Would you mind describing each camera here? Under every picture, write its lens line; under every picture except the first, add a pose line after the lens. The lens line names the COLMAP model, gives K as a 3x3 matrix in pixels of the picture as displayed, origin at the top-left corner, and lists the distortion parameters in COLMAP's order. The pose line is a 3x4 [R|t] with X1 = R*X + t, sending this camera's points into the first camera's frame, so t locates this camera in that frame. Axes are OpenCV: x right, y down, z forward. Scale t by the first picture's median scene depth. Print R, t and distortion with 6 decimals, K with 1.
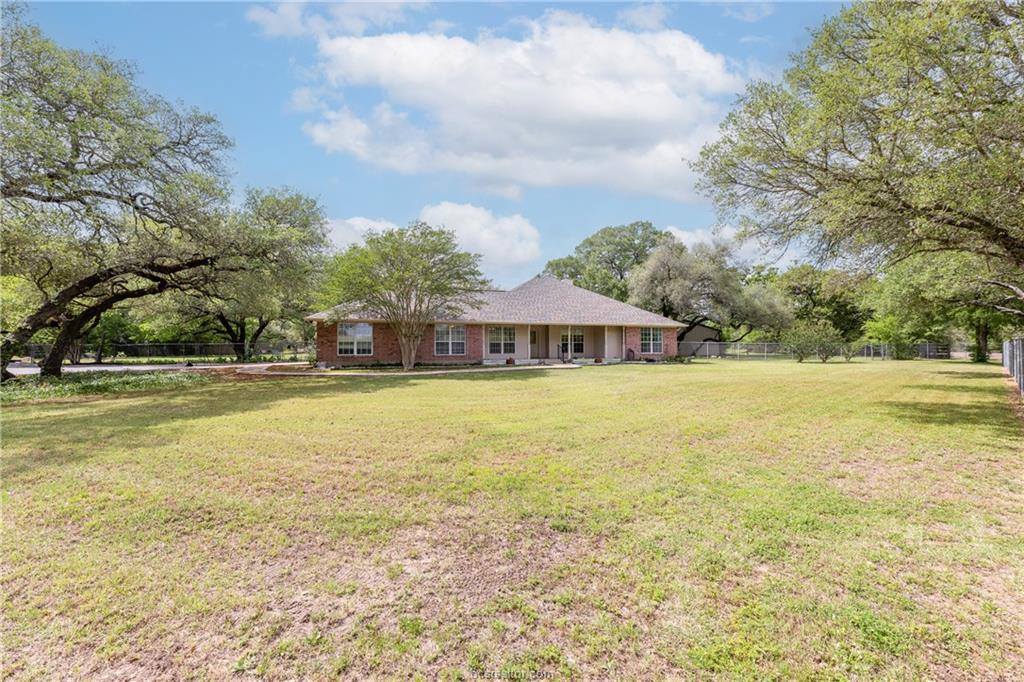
lens RADIAL K [[414.9, 0, 511.6], [0, 414.9, 342.3], [0, 0, 1]] dist [-0.001299, -0.000154]
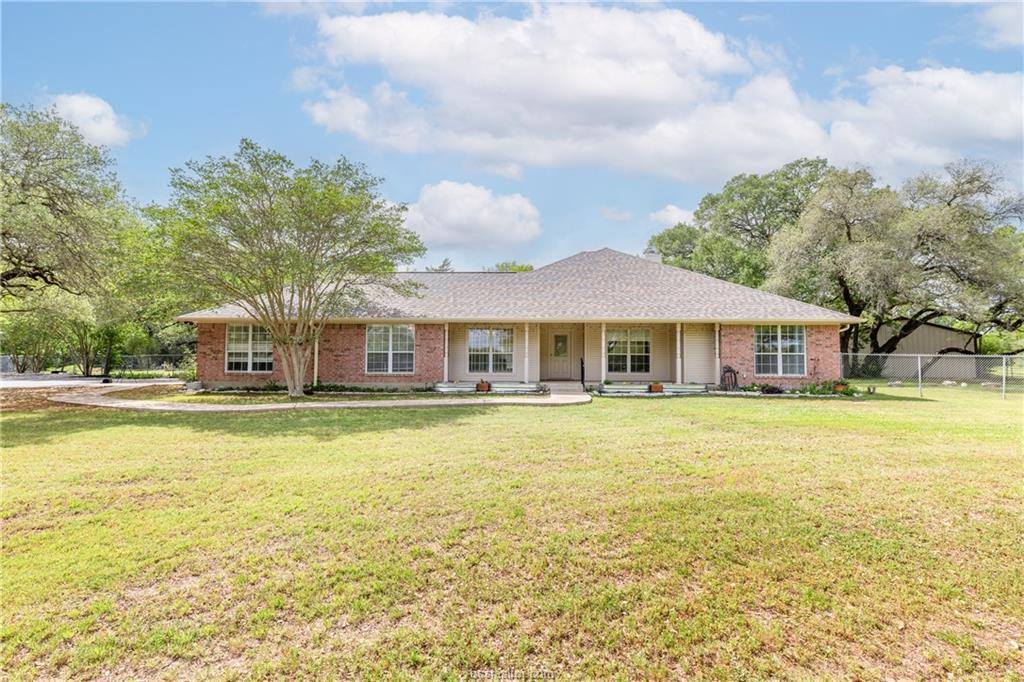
lens RADIAL K [[474.1, 0, 512.3], [0, 474.1, 340.6], [0, 0, 1]] dist [0.014573, 0.000330]
pose [[0.948615, -0.006829, -0.316359, 0.211242], [-0.002398, 0.999583, -0.028769, 0.001182], [0.316424, 0.028050, 0.948203, 0.339468]]
